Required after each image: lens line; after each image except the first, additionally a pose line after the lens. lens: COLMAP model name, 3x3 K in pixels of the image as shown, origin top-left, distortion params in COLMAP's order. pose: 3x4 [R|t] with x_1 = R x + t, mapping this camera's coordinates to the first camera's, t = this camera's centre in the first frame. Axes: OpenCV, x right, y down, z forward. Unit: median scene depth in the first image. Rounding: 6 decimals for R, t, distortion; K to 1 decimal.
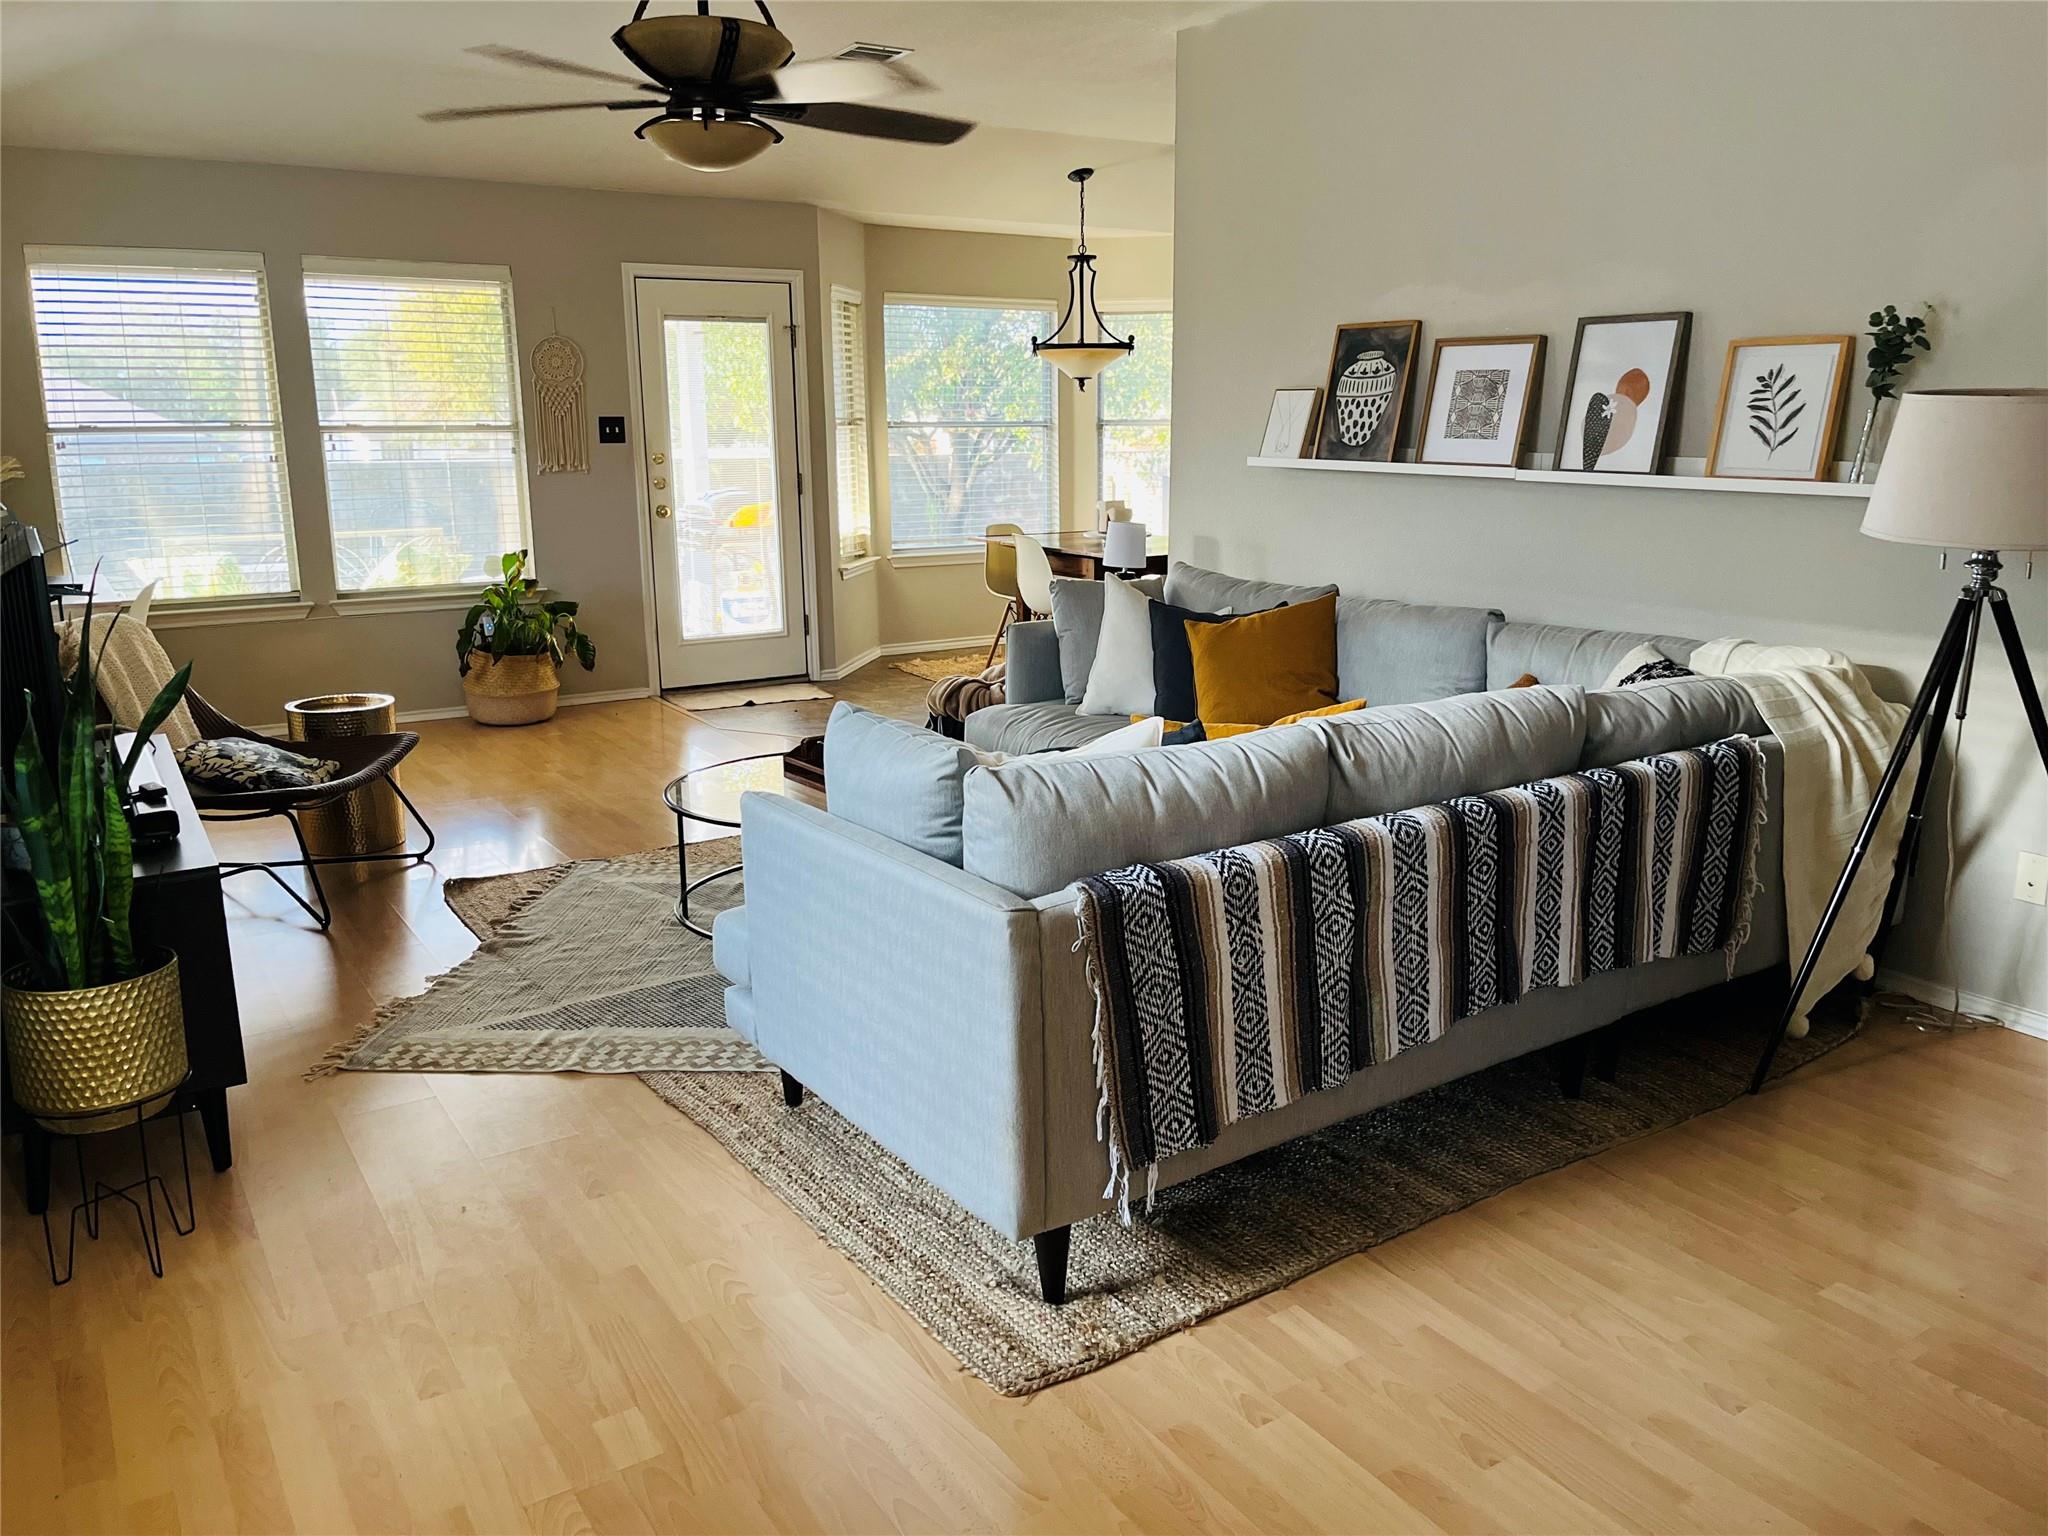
lens RADIAL K [[1558.3, 0, 1026.1], [0, 1558.3, 762.9], [0, 0, 1]] dist [0.057294, -0.061020]
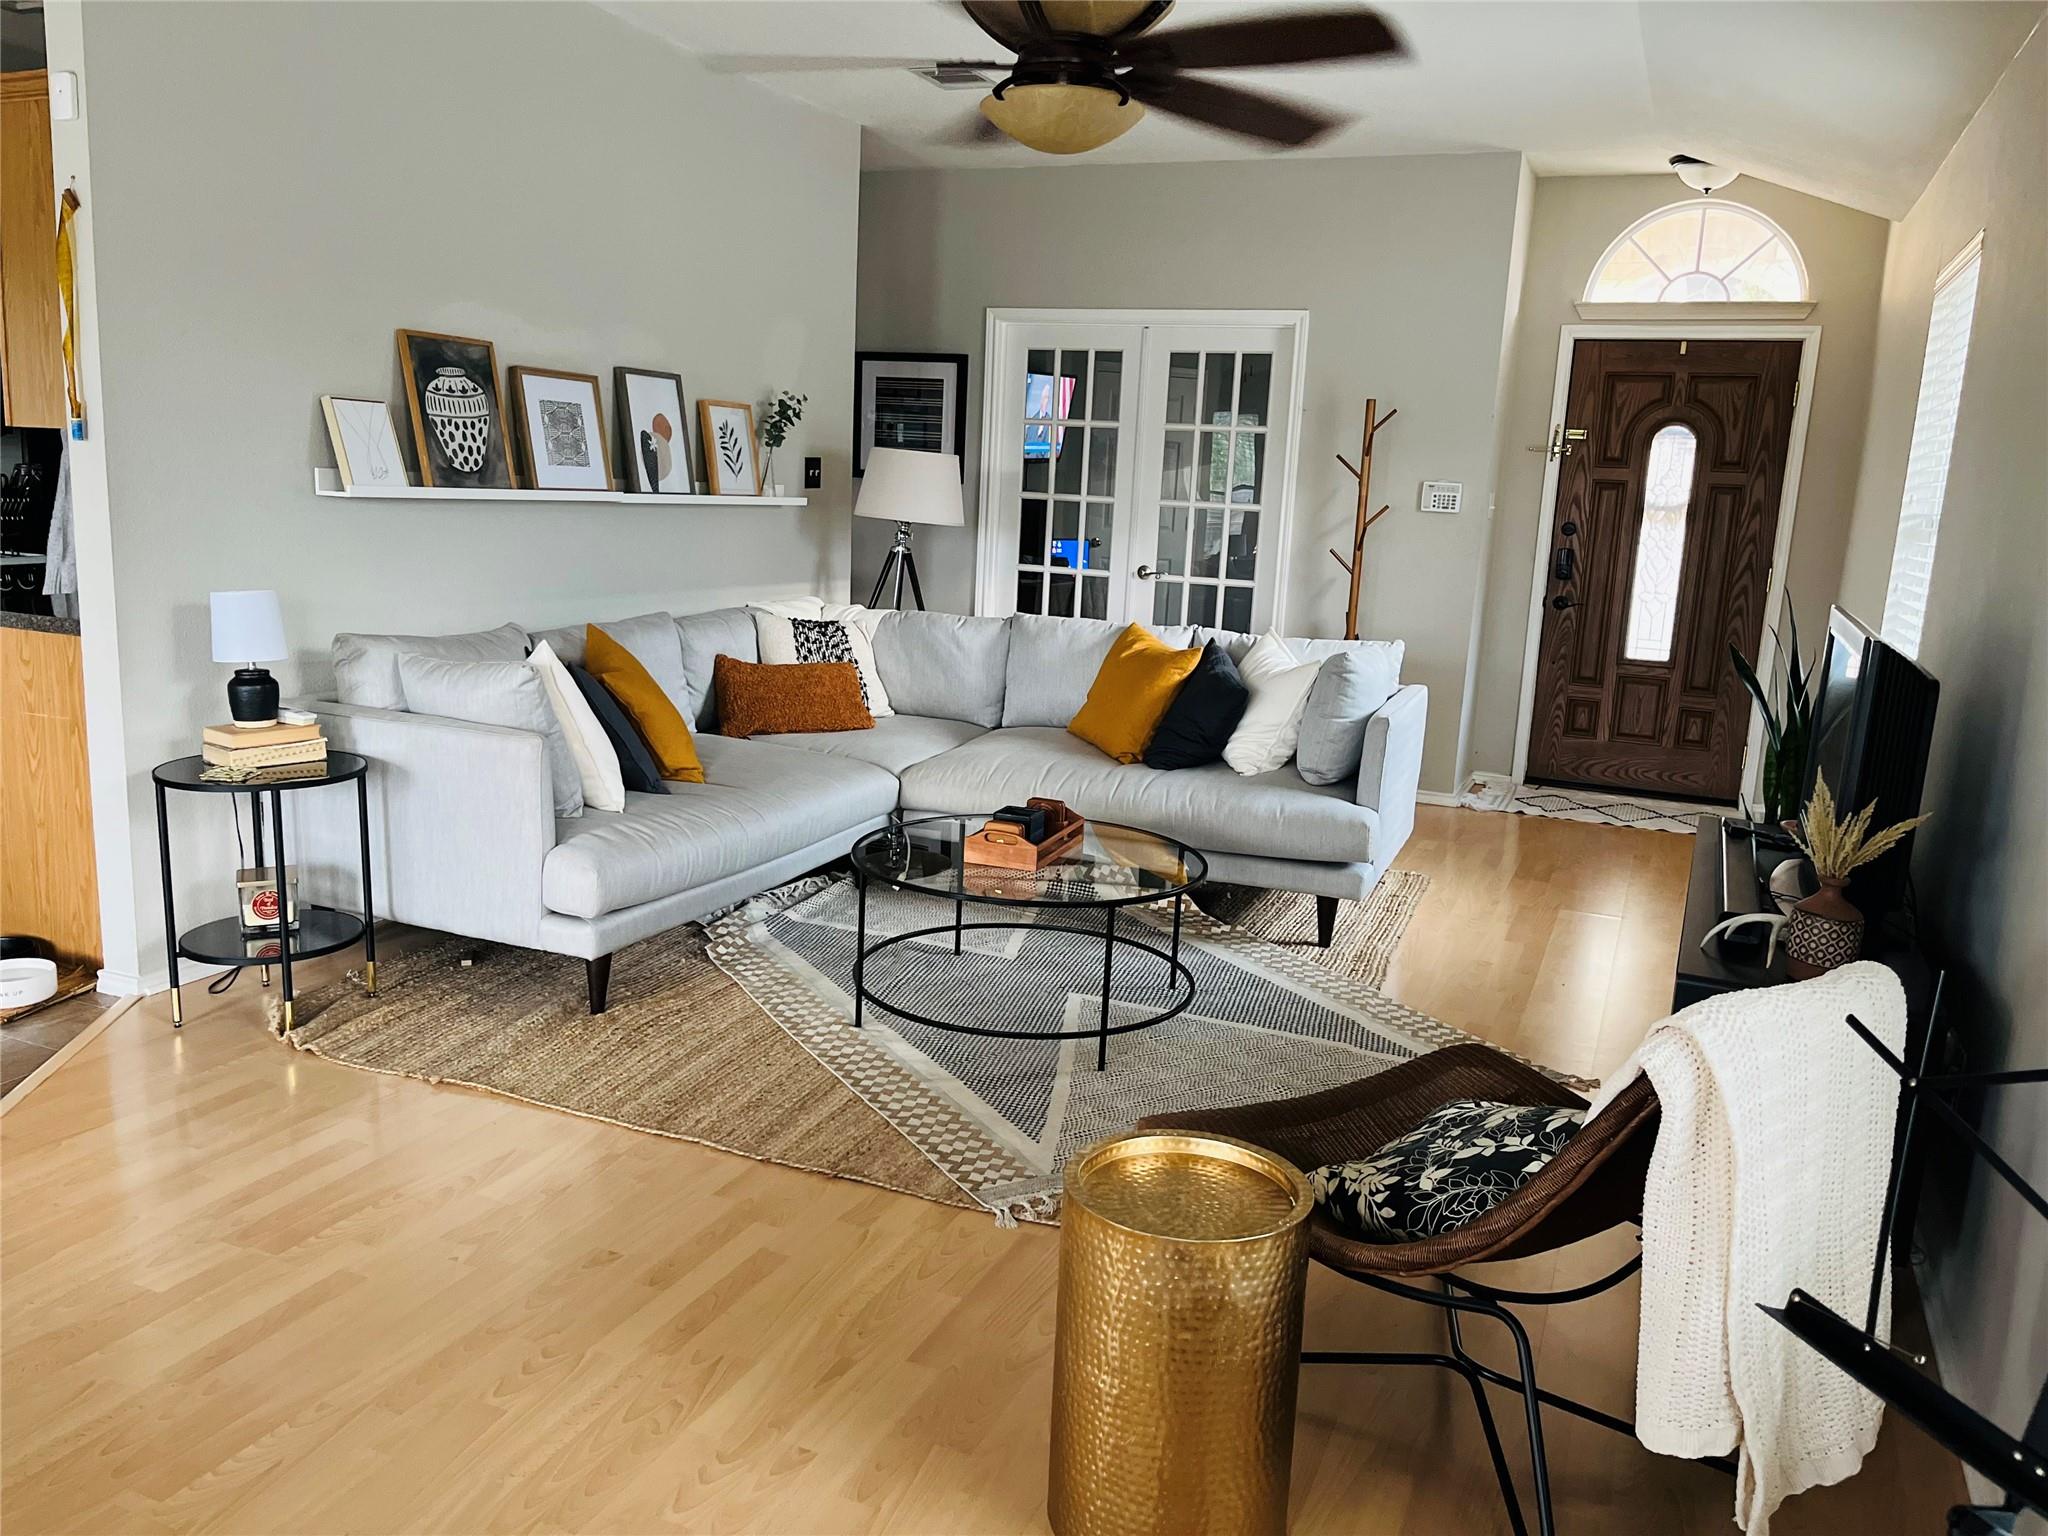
lens RADIAL K [[1558.3, 0, 1026.3], [0, 1558.3, 769.3], [0, 0, 1]] dist [0.057294, -0.061020]
pose [[-0.552331, -0.183078, 0.813273, -0.746299], [0.136175, 0.942667, 0.304689, -0.275624], [-0.822427, 0.279036, -0.495734, 1.244076]]
